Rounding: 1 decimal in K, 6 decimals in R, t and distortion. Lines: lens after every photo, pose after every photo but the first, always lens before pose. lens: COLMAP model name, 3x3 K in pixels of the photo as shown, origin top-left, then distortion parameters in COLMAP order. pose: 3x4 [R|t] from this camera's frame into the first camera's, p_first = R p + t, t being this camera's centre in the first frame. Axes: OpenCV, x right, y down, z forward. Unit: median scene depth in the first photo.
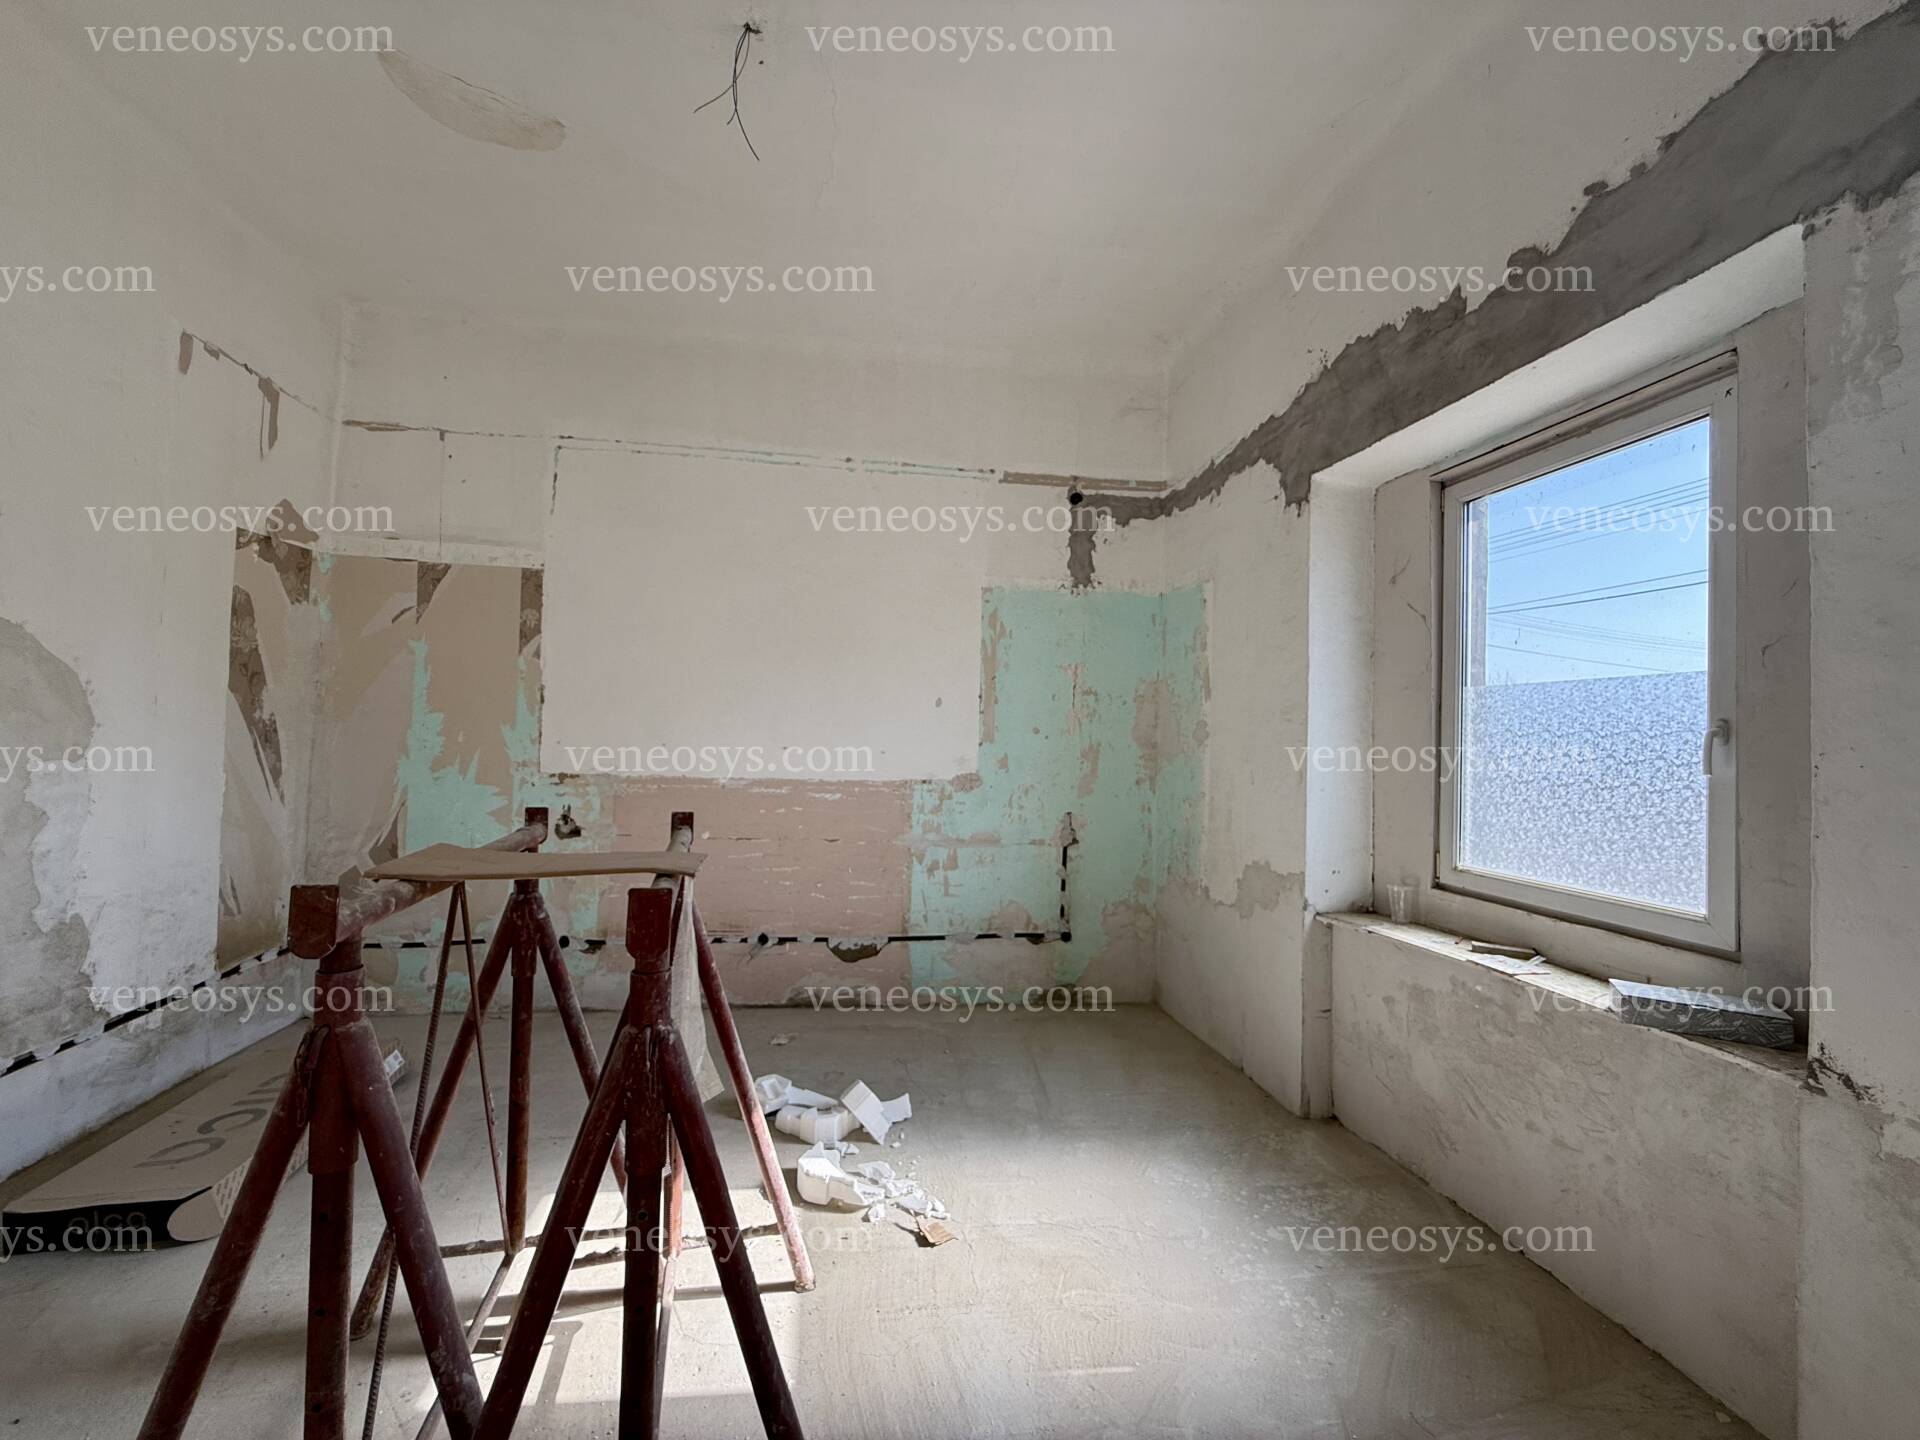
lens RADIAL K [[764.9, 0, 953.6], [0, 764.9, 721.8], [0, 0, 1]] dist [0.000604, 0.000000]
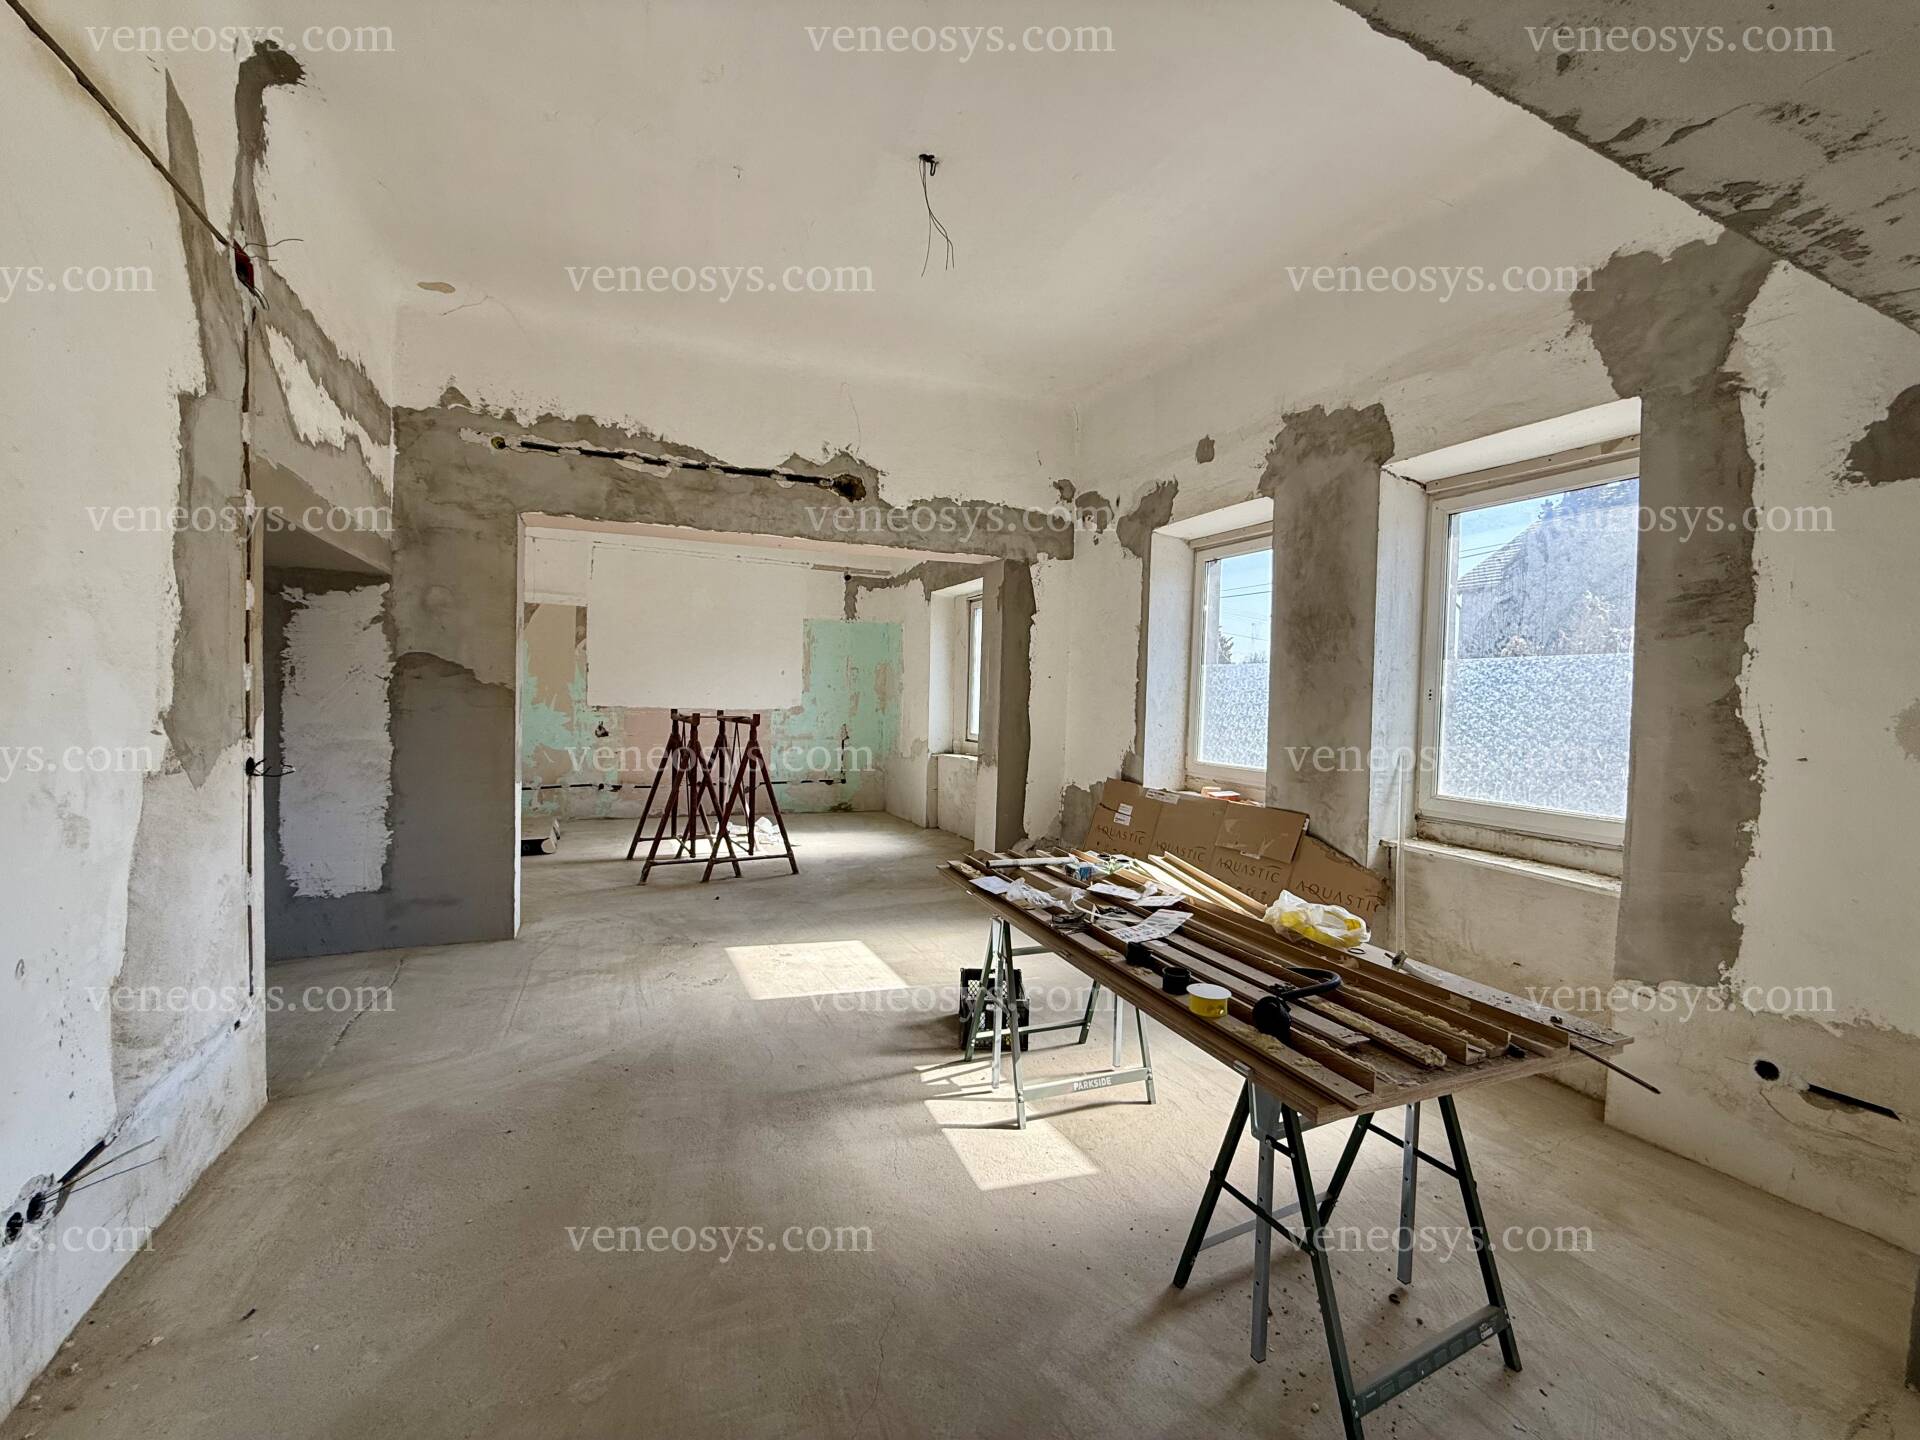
lens RADIAL K [[764.9, 0, 957.3], [0, 764.9, 721.9], [0, 0, 1]] dist [0.000604, 0.000000]
pose [[0.966008, -0.007939, 0.258391, -0.102127], [-0.007682, 0.998205, 0.059389, -0.018887], [-0.258399, -0.059355, 0.964213, -1.188720]]
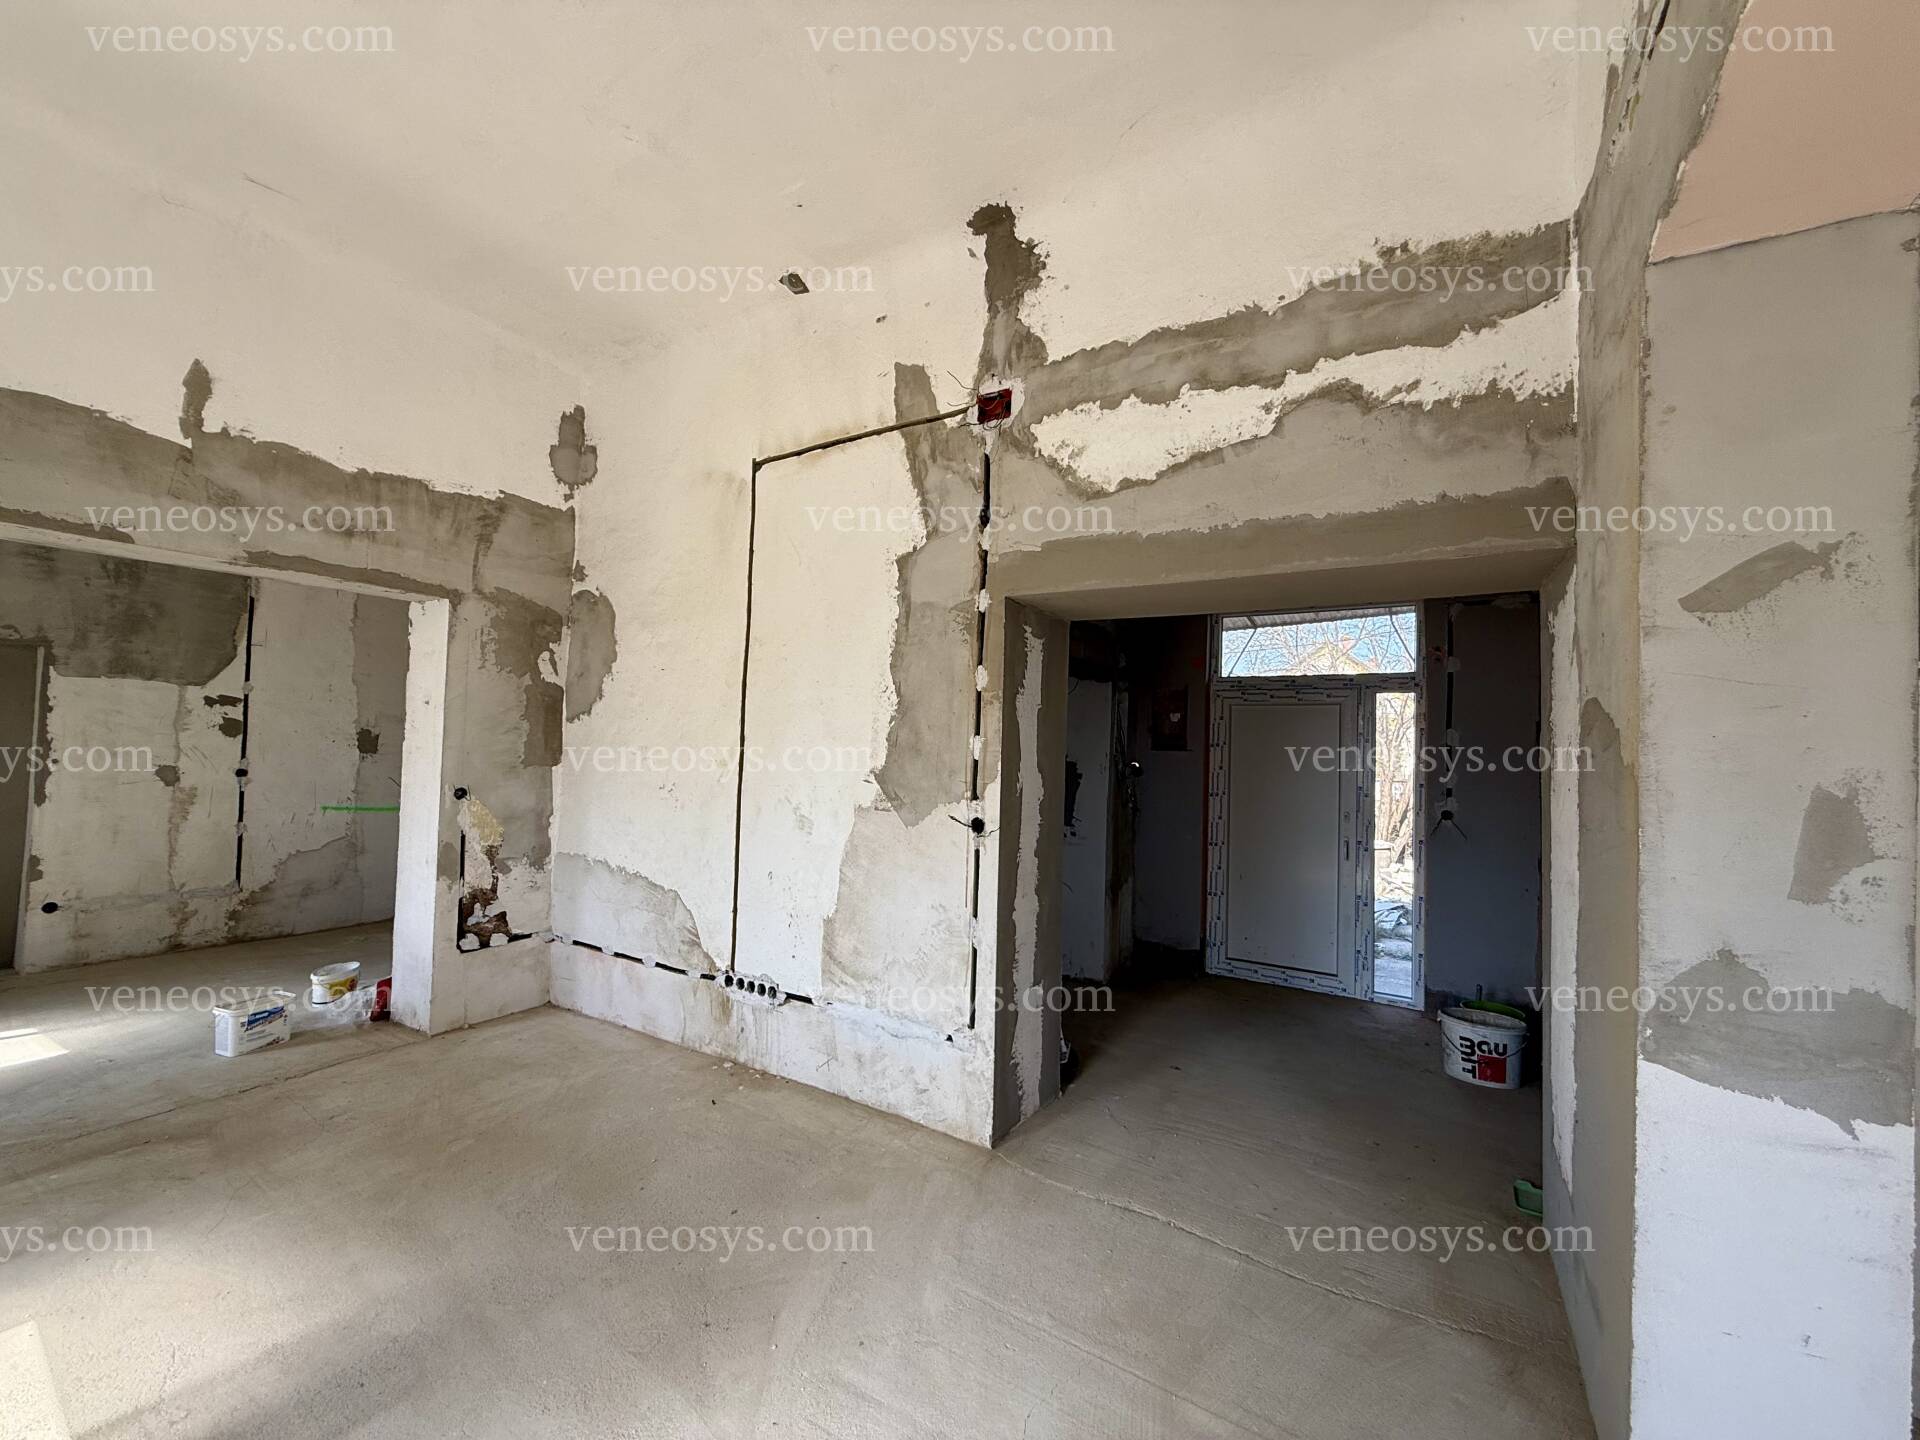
lens RADIAL K [[764.9, 0, 953.8], [0, 764.9, 722.6], [0, 0, 1]] dist [0.000604, 0.000000]
pose [[-0.657697, -0.064491, -0.750517, 0.288716], [-0.027182, 0.997711, -0.061912, 0.043672], [0.752792, -0.020319, -0.657945, 1.681306]]
